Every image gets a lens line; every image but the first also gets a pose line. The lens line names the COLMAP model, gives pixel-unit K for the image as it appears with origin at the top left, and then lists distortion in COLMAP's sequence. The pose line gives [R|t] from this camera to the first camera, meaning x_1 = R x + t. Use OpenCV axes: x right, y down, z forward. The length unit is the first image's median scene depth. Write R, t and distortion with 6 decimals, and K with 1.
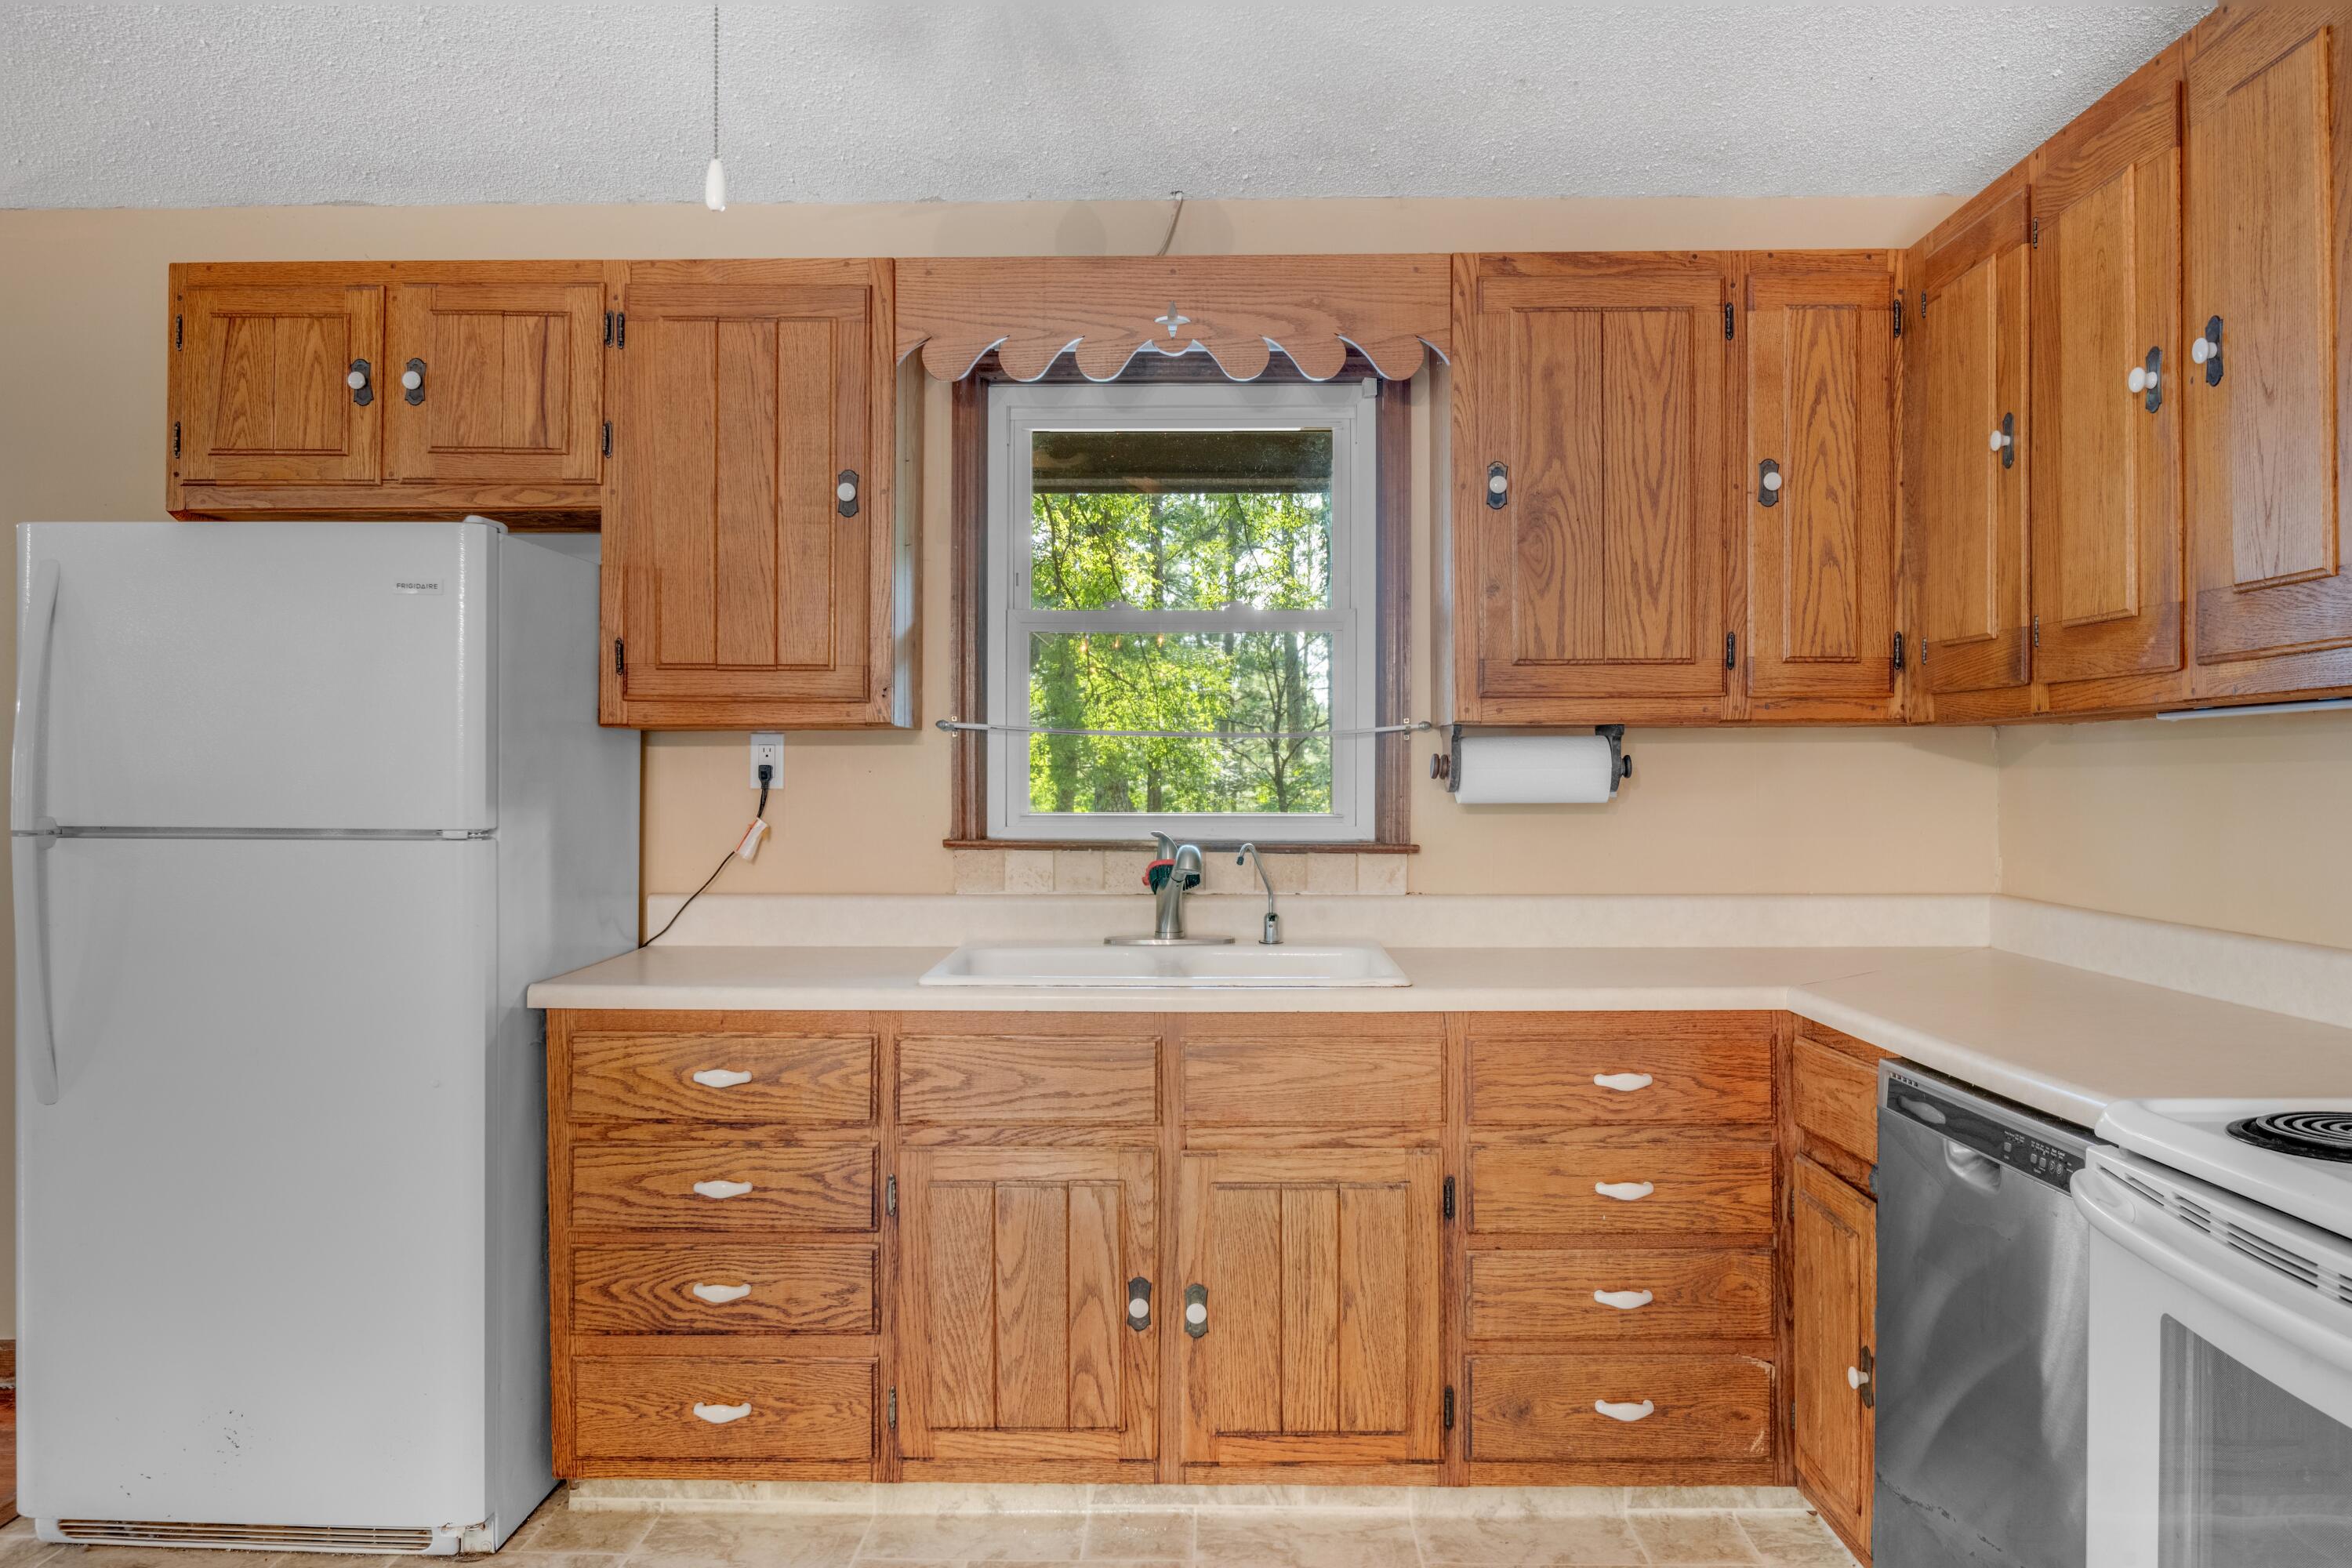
lens RADIAL K [[1700.2, 0, 1184.2], [0, 1700.2, 776.3], [0, 0, 1]] dist [-0.002866, -0.007572]
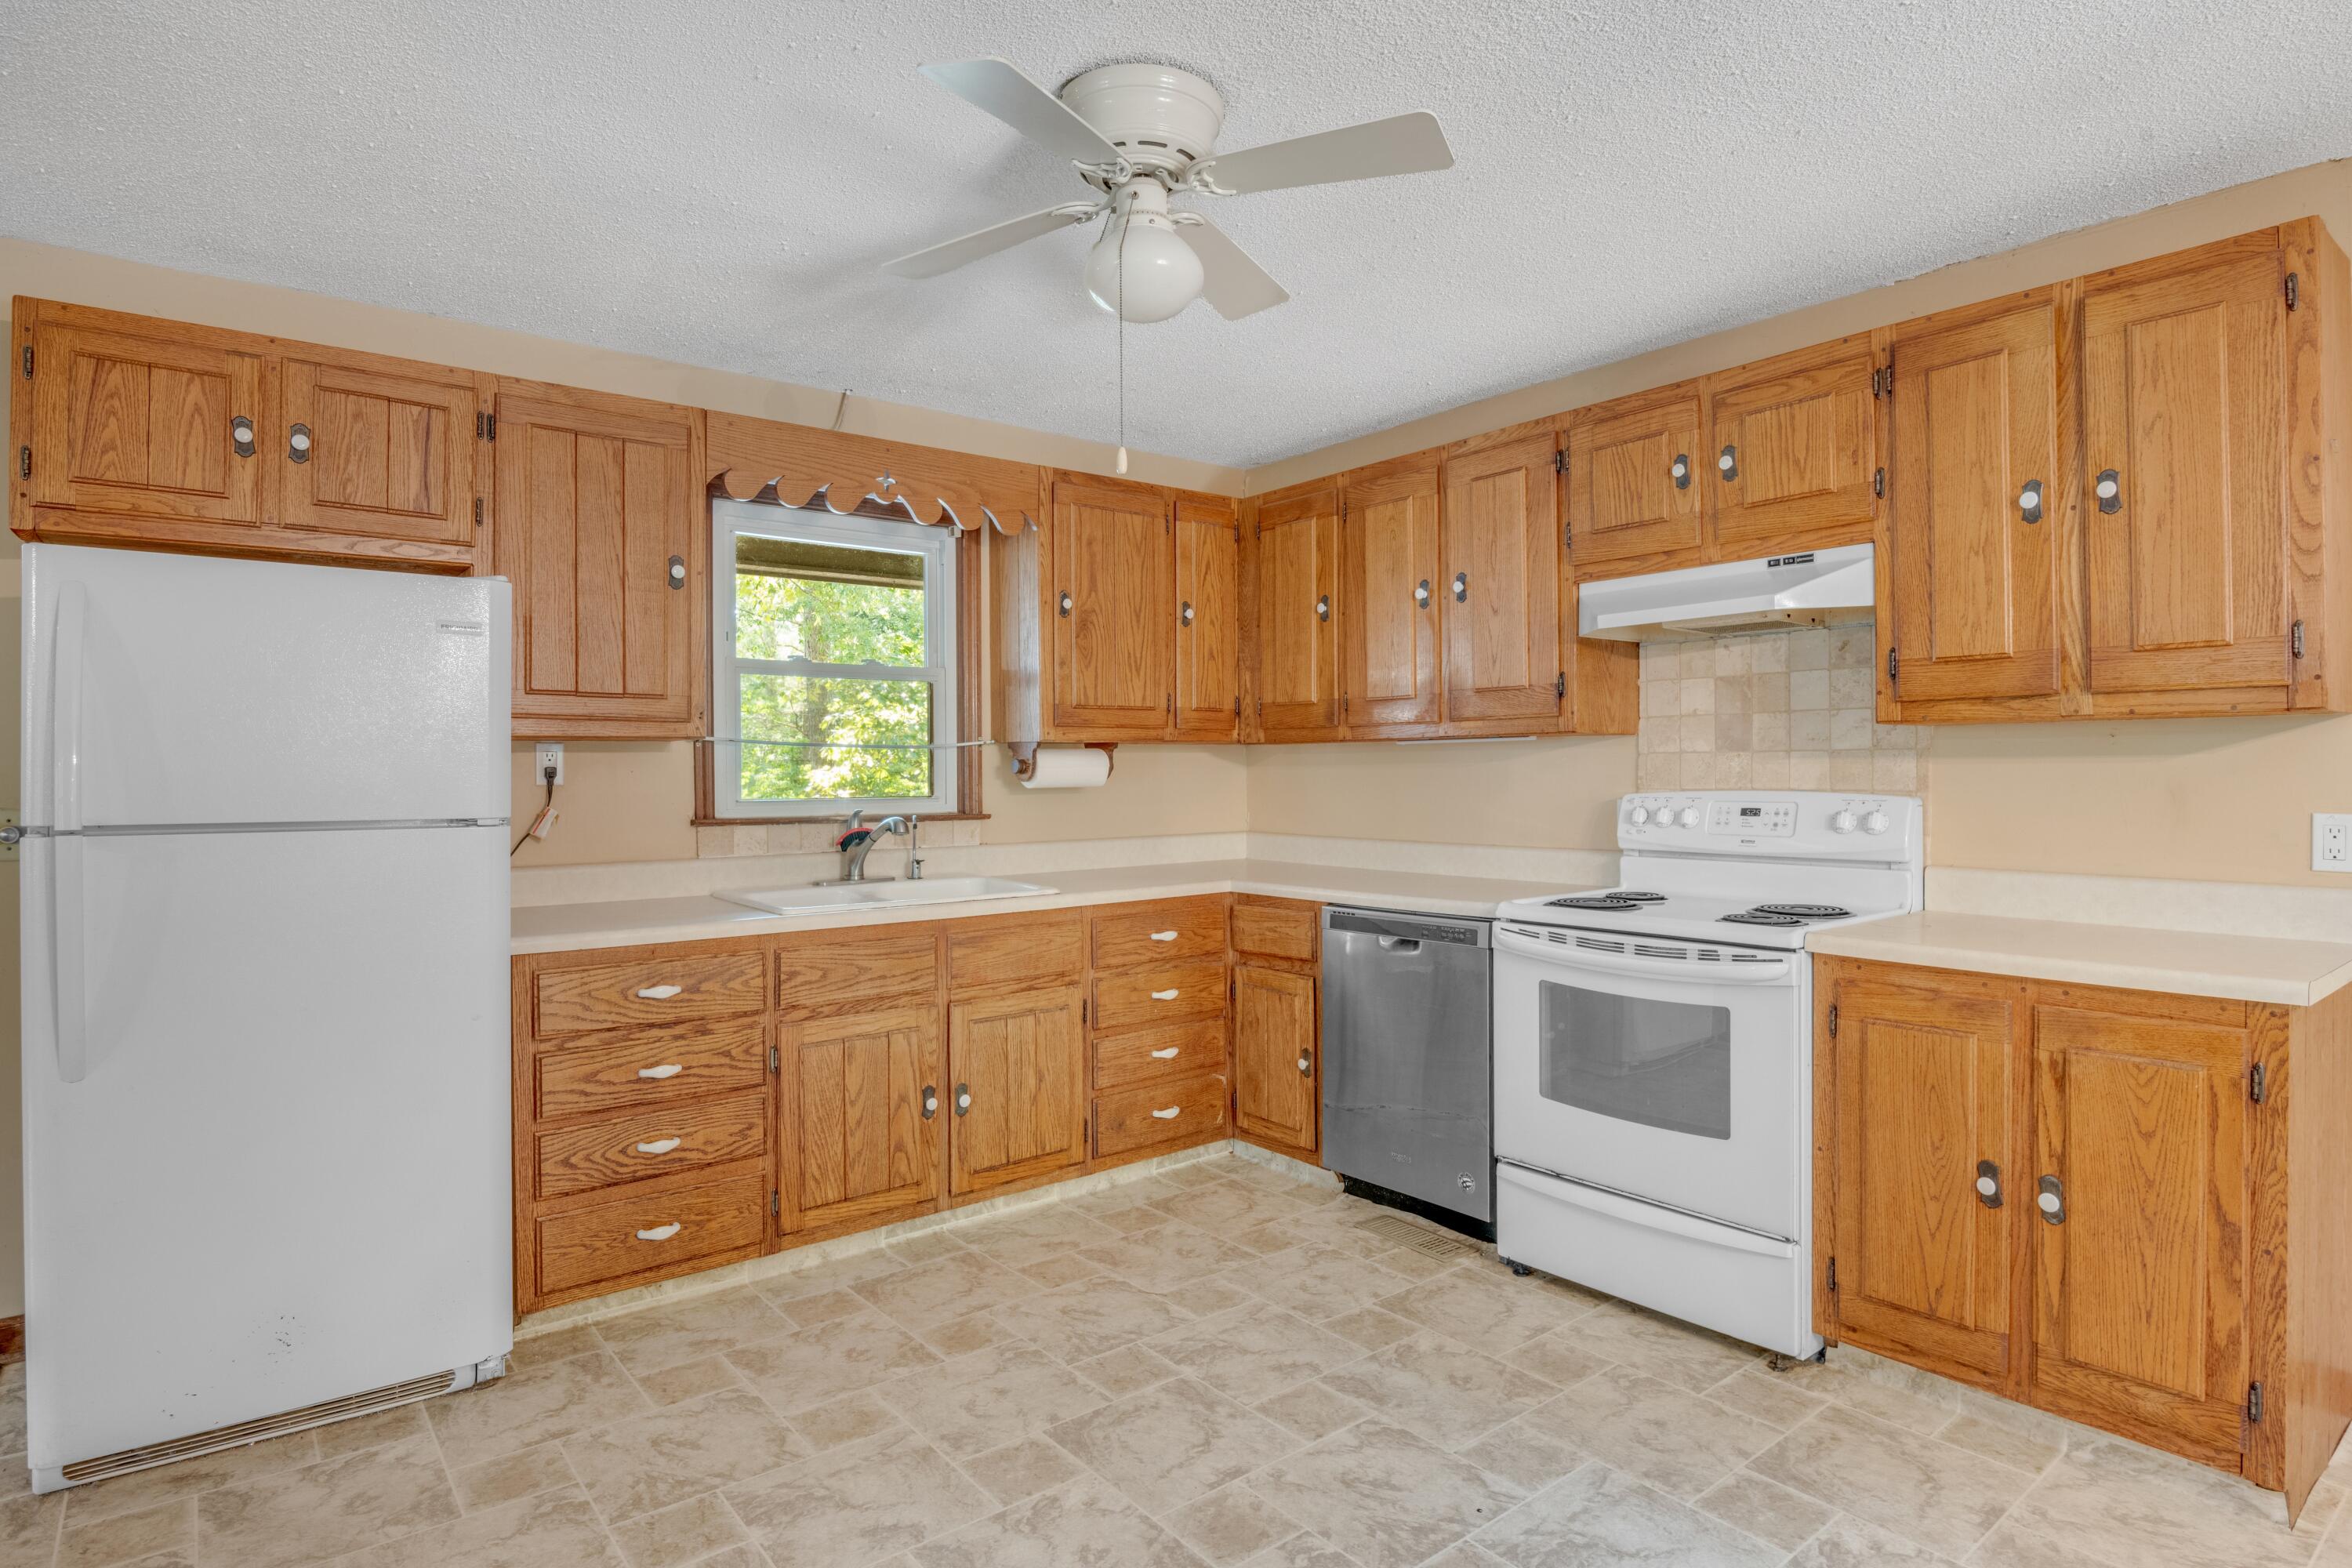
lens RADIAL K [[1245.4, 0, 1173.1], [0, 1245.4, 771.3], [0, 0, 1]] dist [-0.002346, -0.013378]
pose [[0.772879, -0.006214, 0.634523, -0.588407], [0.006226, 0.999978, 0.002210, -0.003018], [-0.634523, 0.002242, 0.772901, -0.054698]]
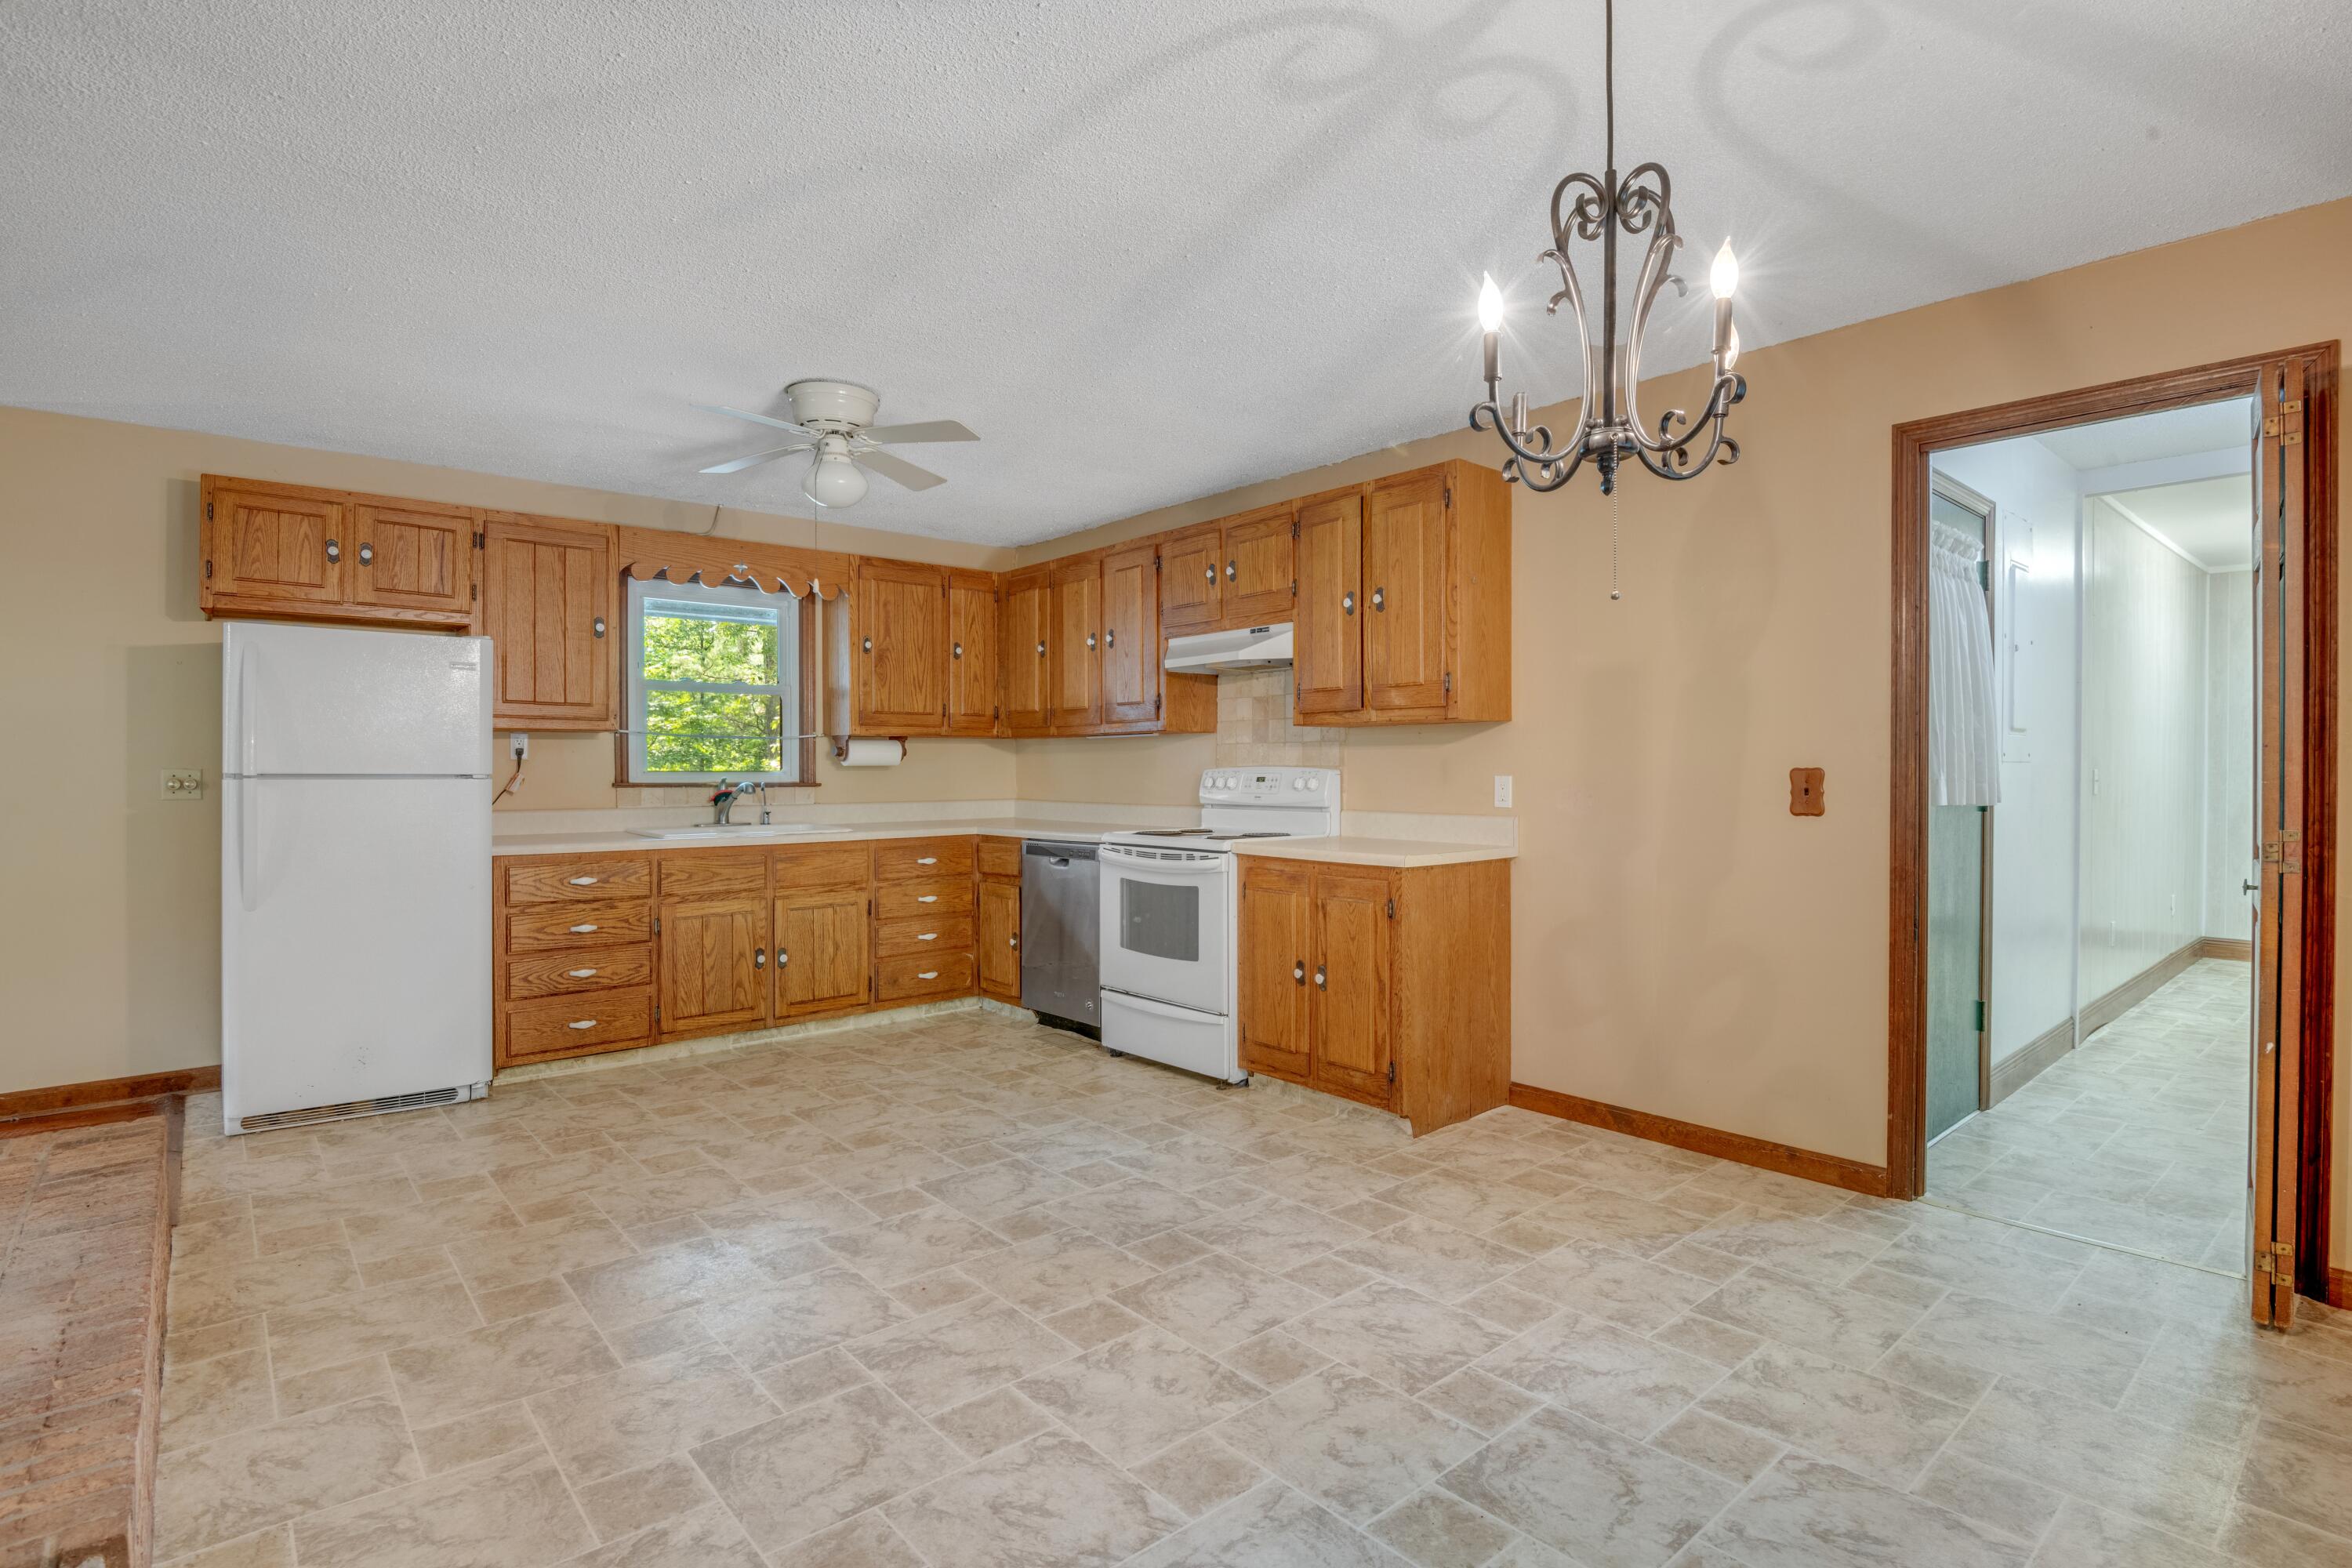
lens RADIAL K [[1139.8, 0, 1173.3], [0, 1139.8, 776.4], [0, 0, 1]] dist [-0.000292, -0.015232]
pose [[0.745839, -0.005923, 0.666100, -0.703748], [0.001001, 0.999969, 0.007771, 0.021868], [-0.666125, -0.005129, 0.745822, -0.700683]]
